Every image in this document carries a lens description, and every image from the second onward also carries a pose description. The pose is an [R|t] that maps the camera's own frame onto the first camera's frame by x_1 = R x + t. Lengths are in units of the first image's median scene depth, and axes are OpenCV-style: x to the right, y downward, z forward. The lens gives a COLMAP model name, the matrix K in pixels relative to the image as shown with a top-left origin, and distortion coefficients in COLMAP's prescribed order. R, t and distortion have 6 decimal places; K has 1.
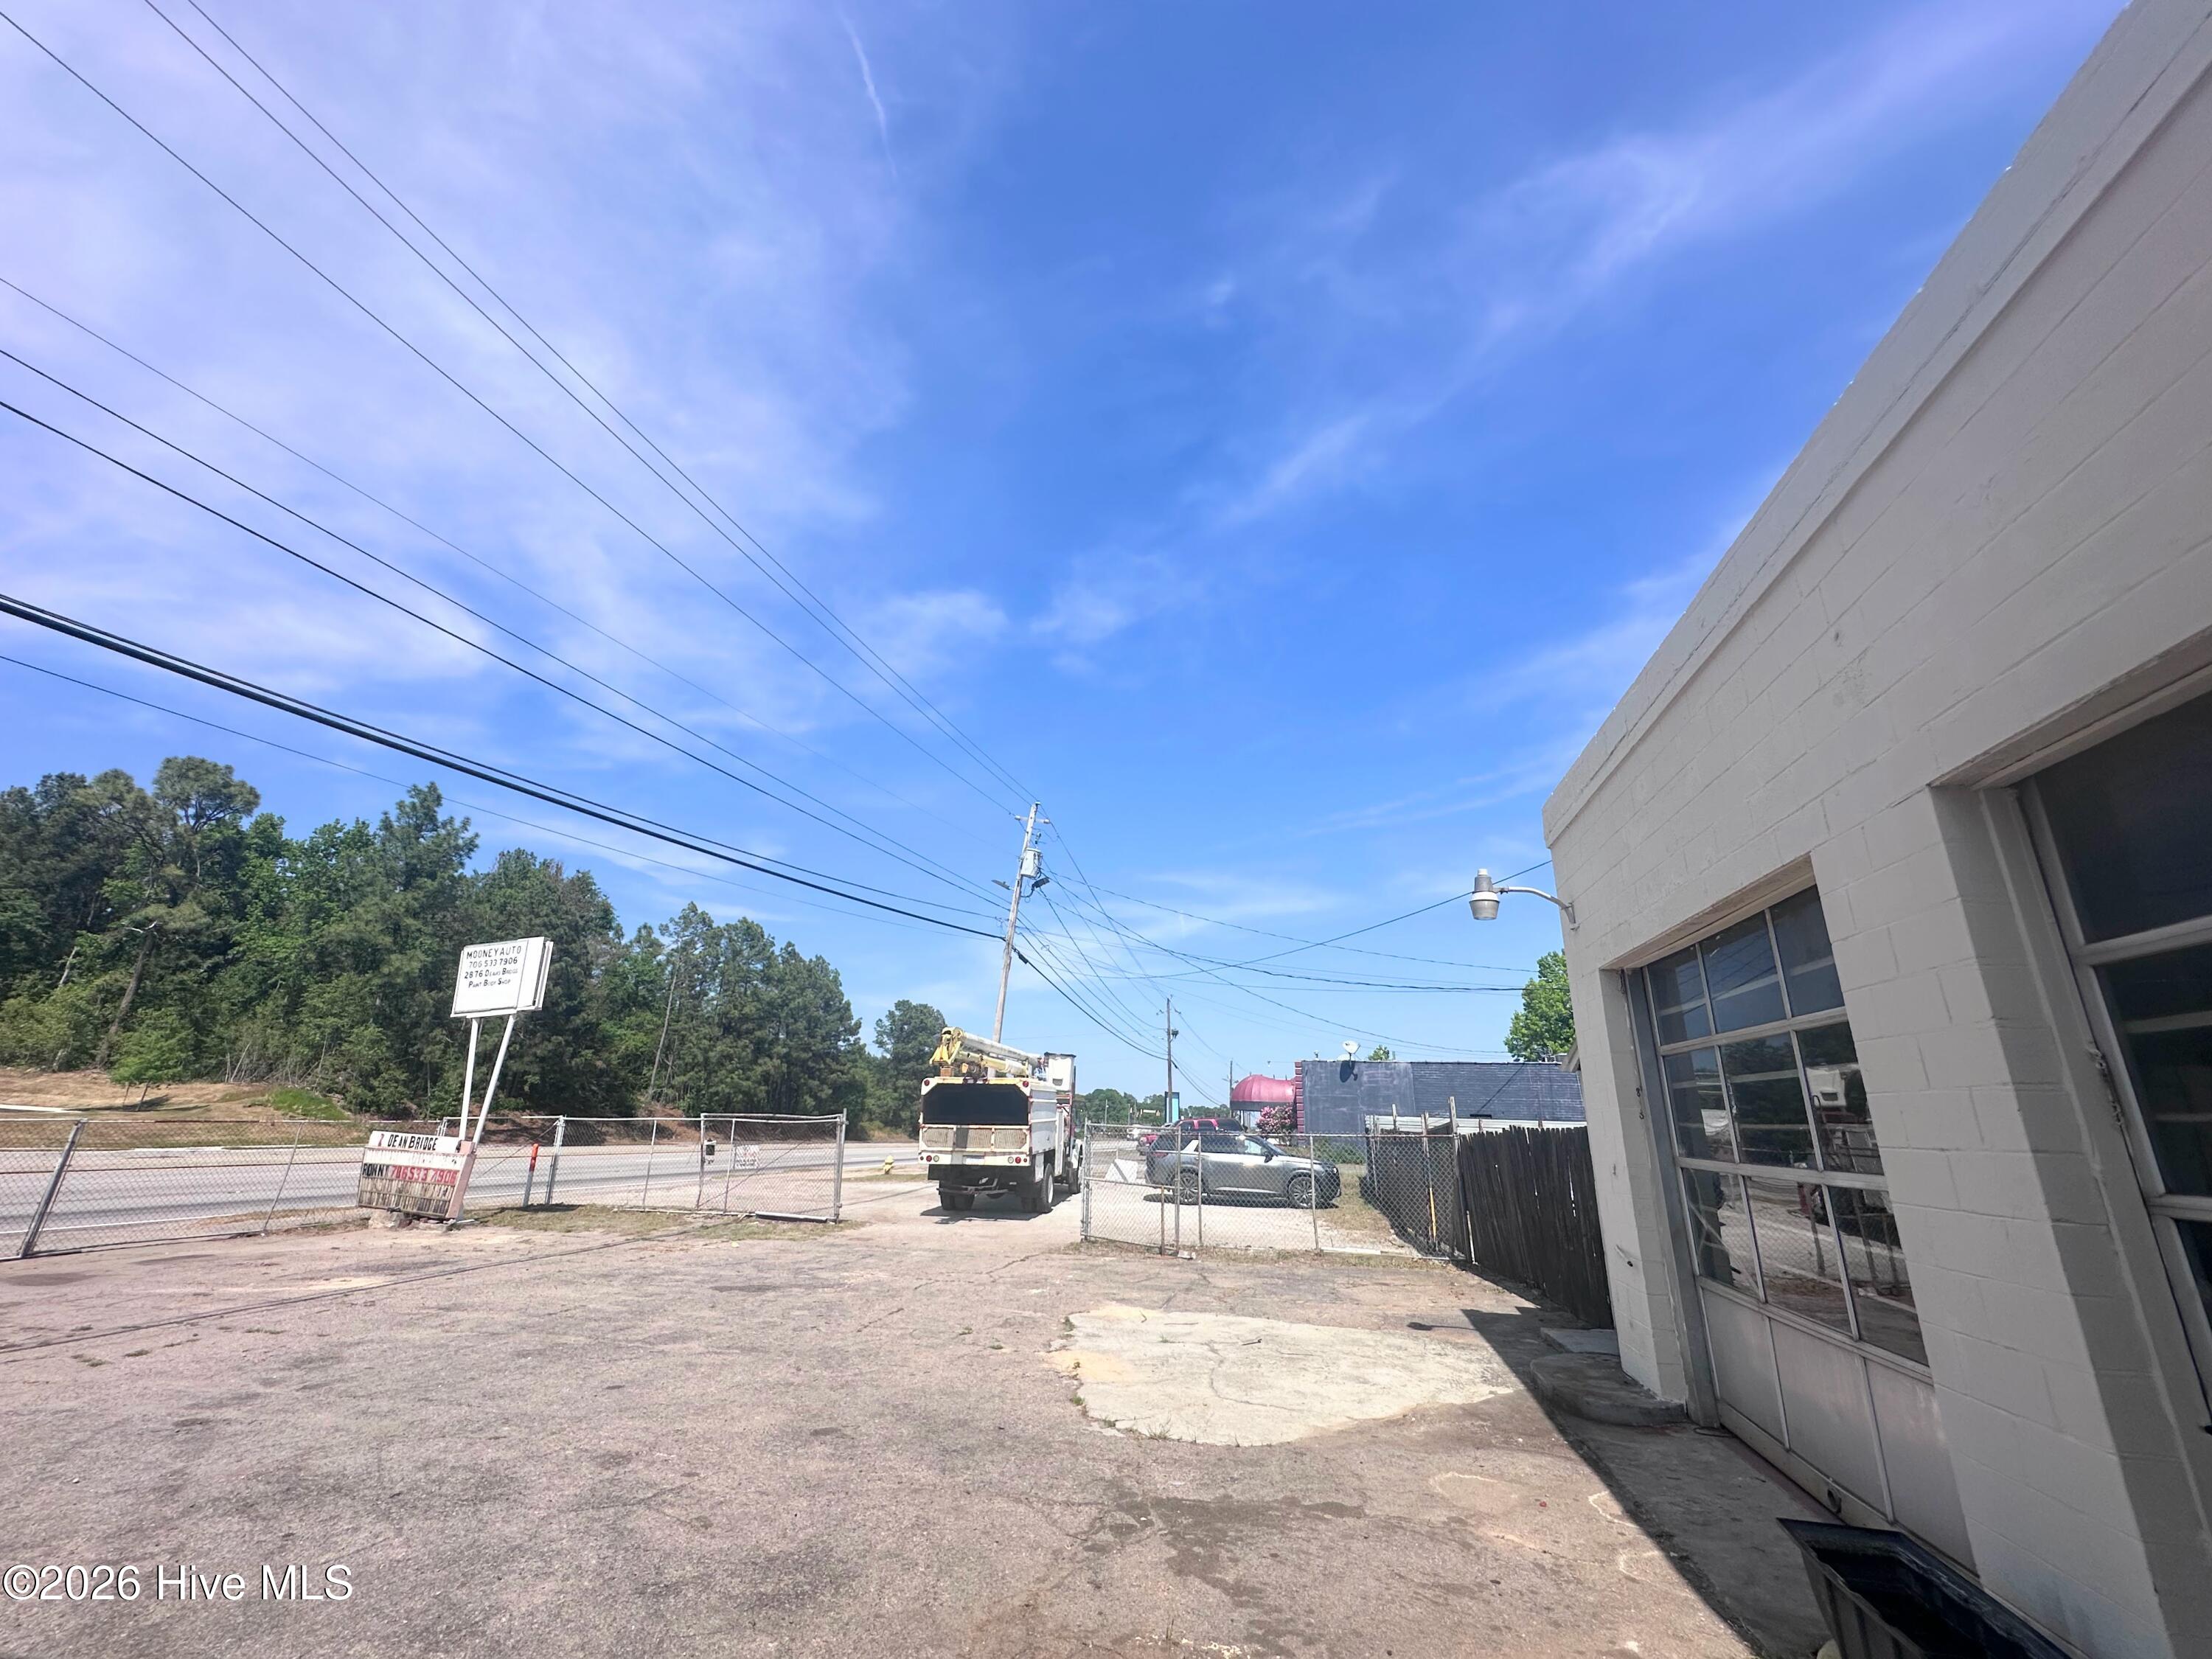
lens RADIAL K [[881.8, 0, 1106.4], [0, 881.8, 831.3], [0, 0, 1]] dist [-0.005721, 0.001415]
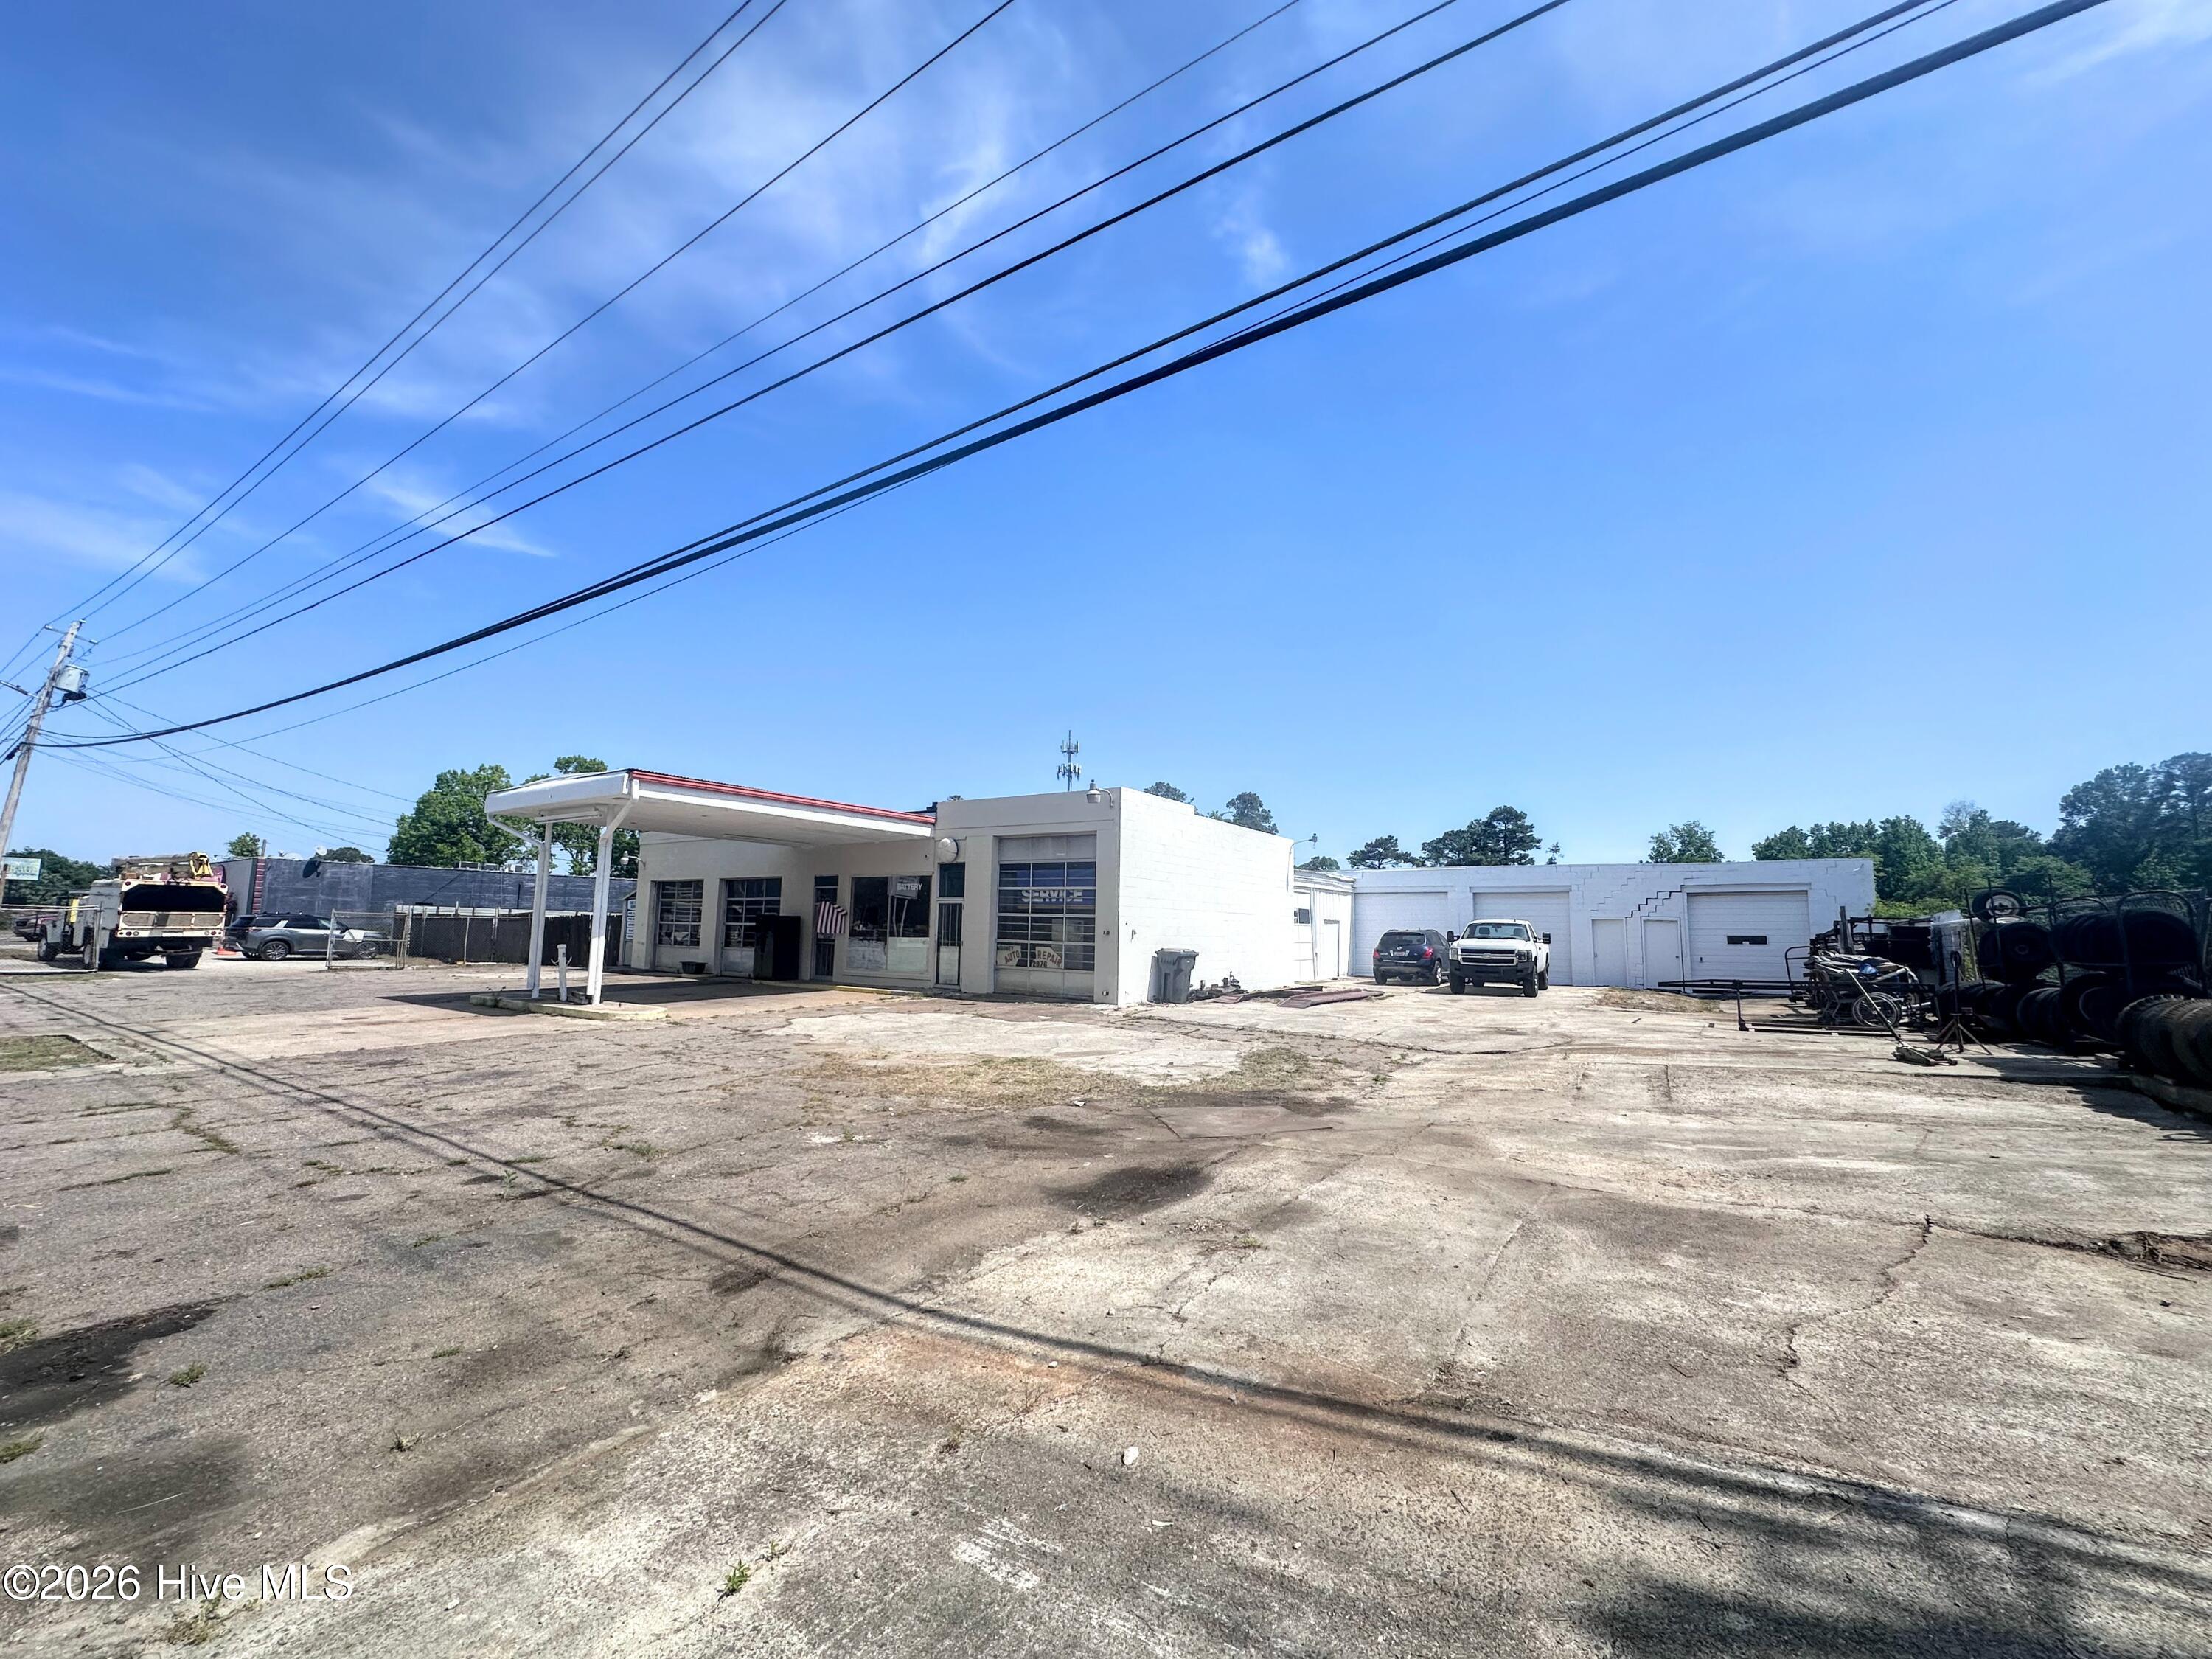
lens RADIAL K [[881.8, 0, 1105.6], [0, 881.8, 831.1], [0, 0, 1]] dist [-0.005721, 0.001415]
pose [[0.369822, 0.085547, 0.925156, -1.096396], [-0.300270, 0.953321, 0.031878, -0.367227], [-0.879244, -0.289586, 0.378246, -1.051117]]
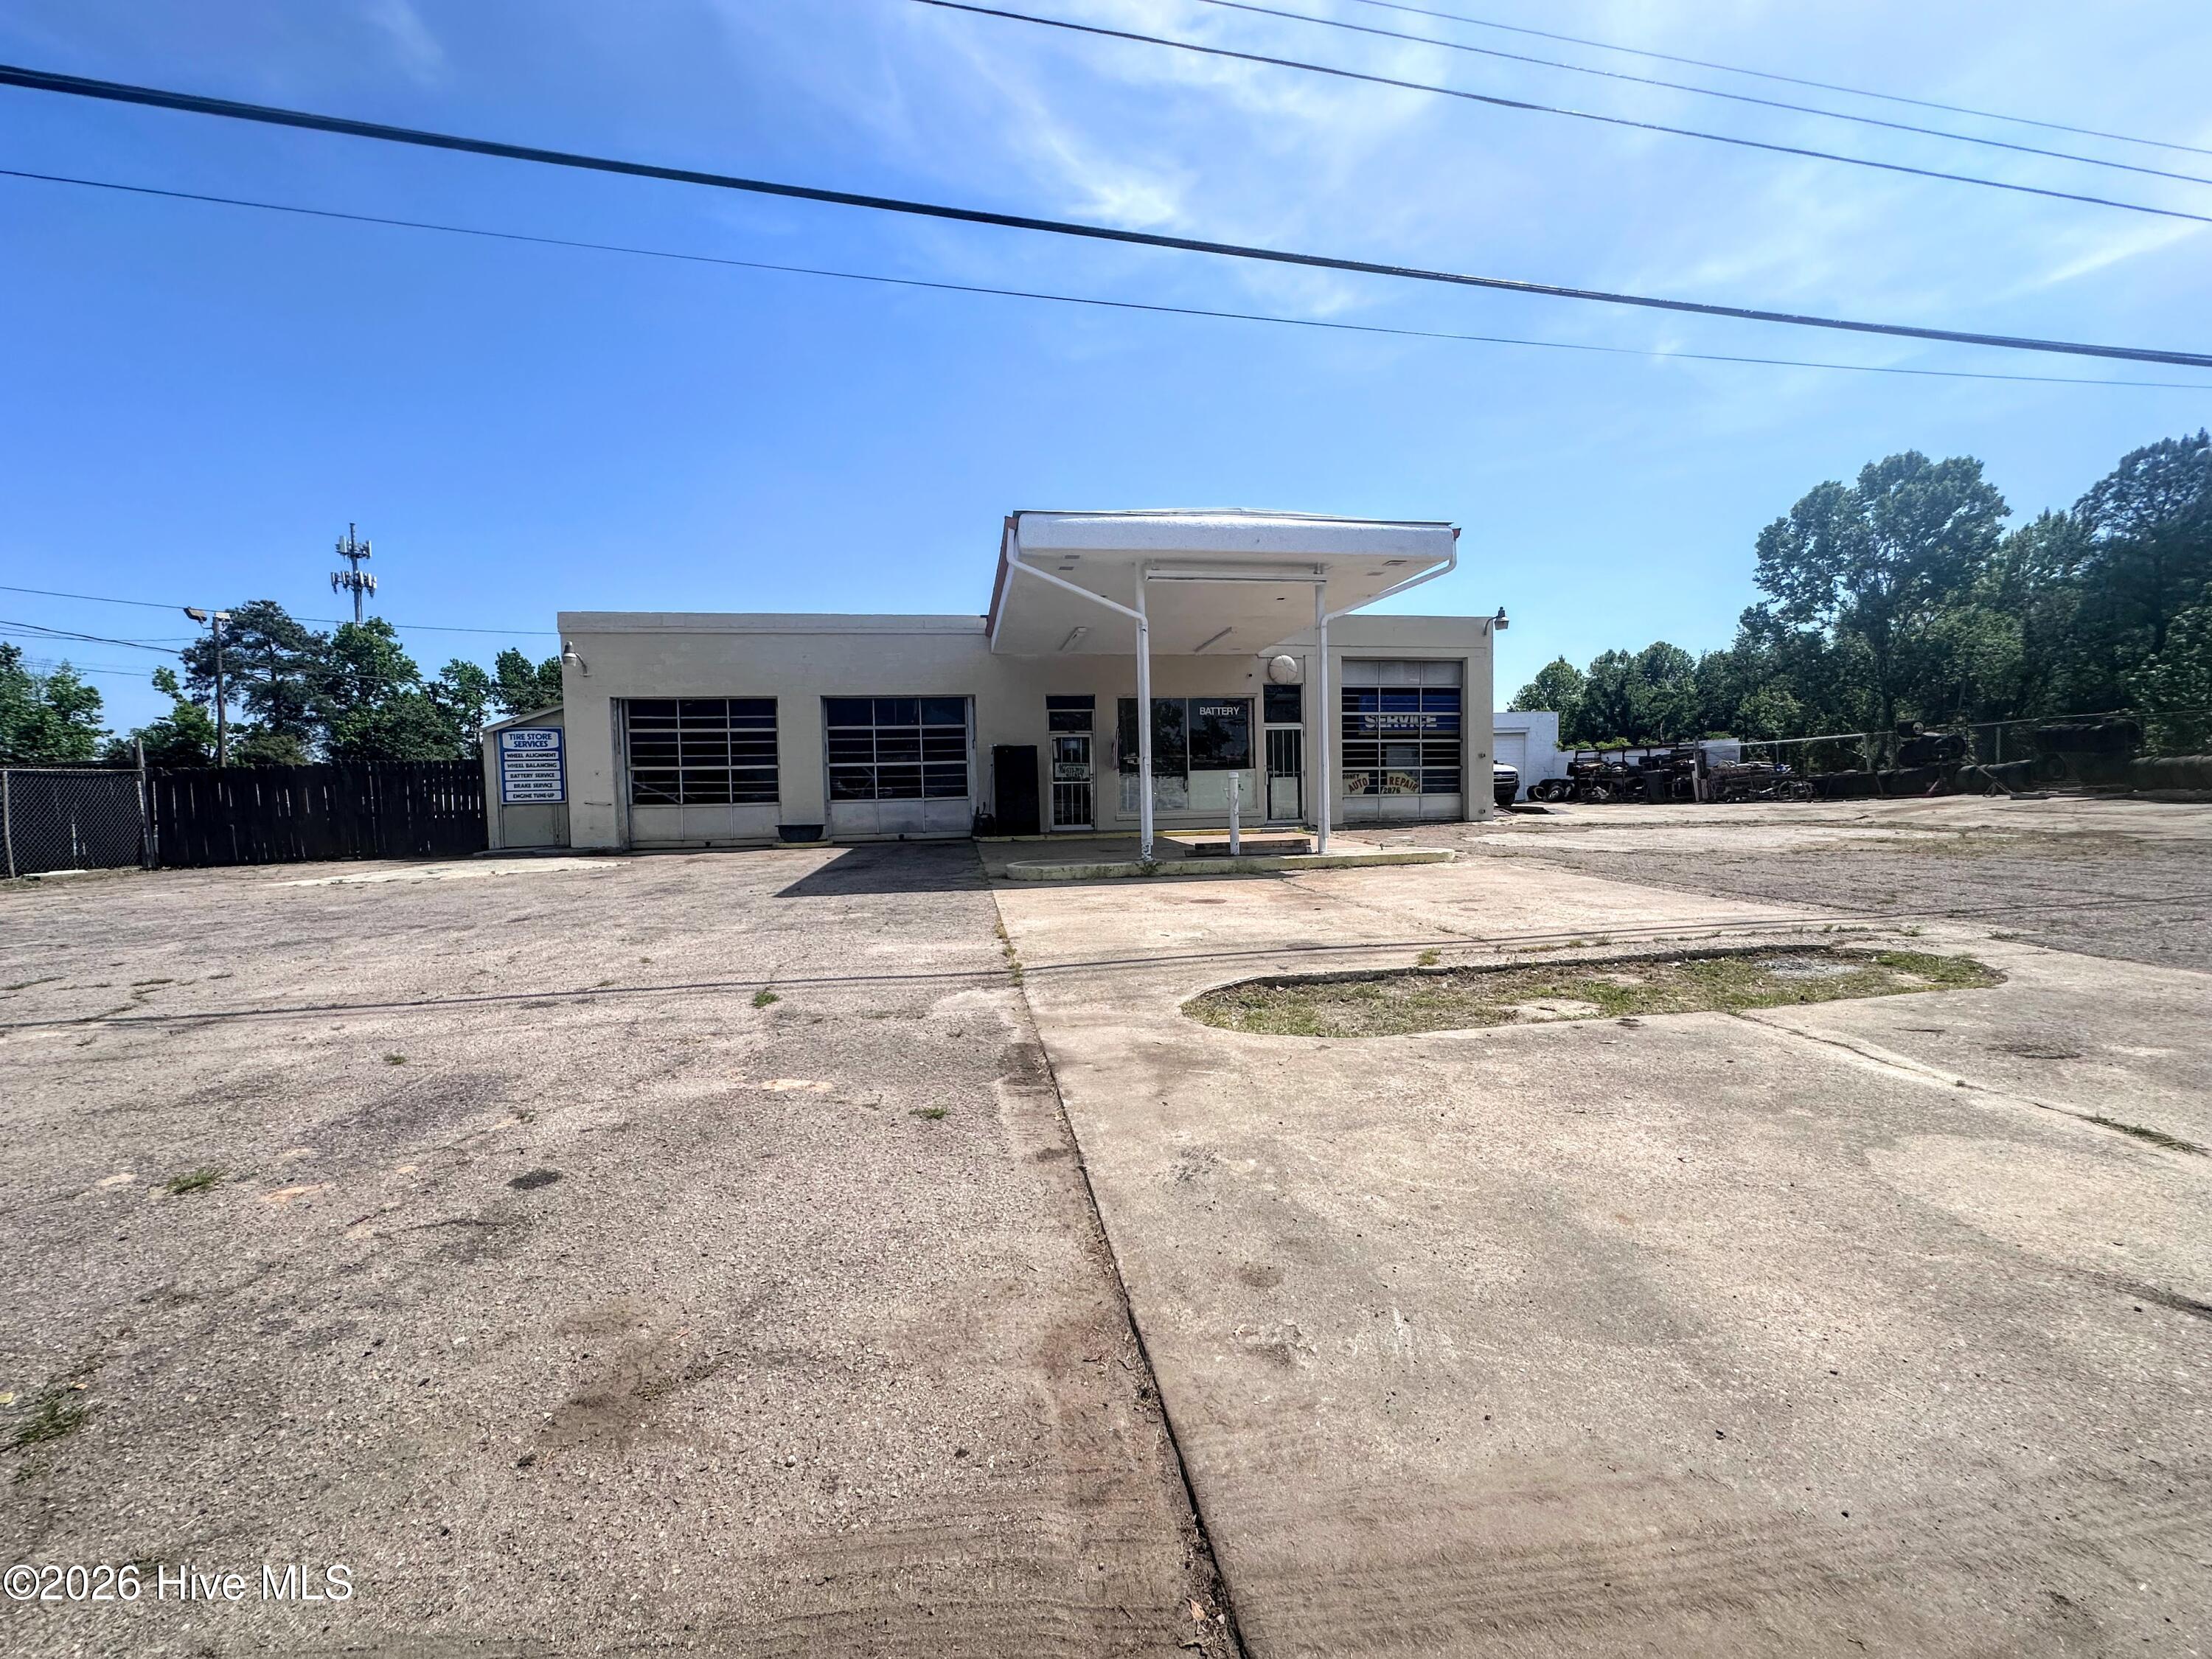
lens RADIAL K [[881.8, 0, 1102.5], [0, 881.8, 824.9], [0, 0, 1]] dist [-0.005721, 0.001415]
pose [[-0.372797, -0.051669, 0.926473, -0.962576], [-0.279045, 0.958474, -0.058829, 0.110076], [-0.884961, -0.280459, -0.371734, 0.247119]]
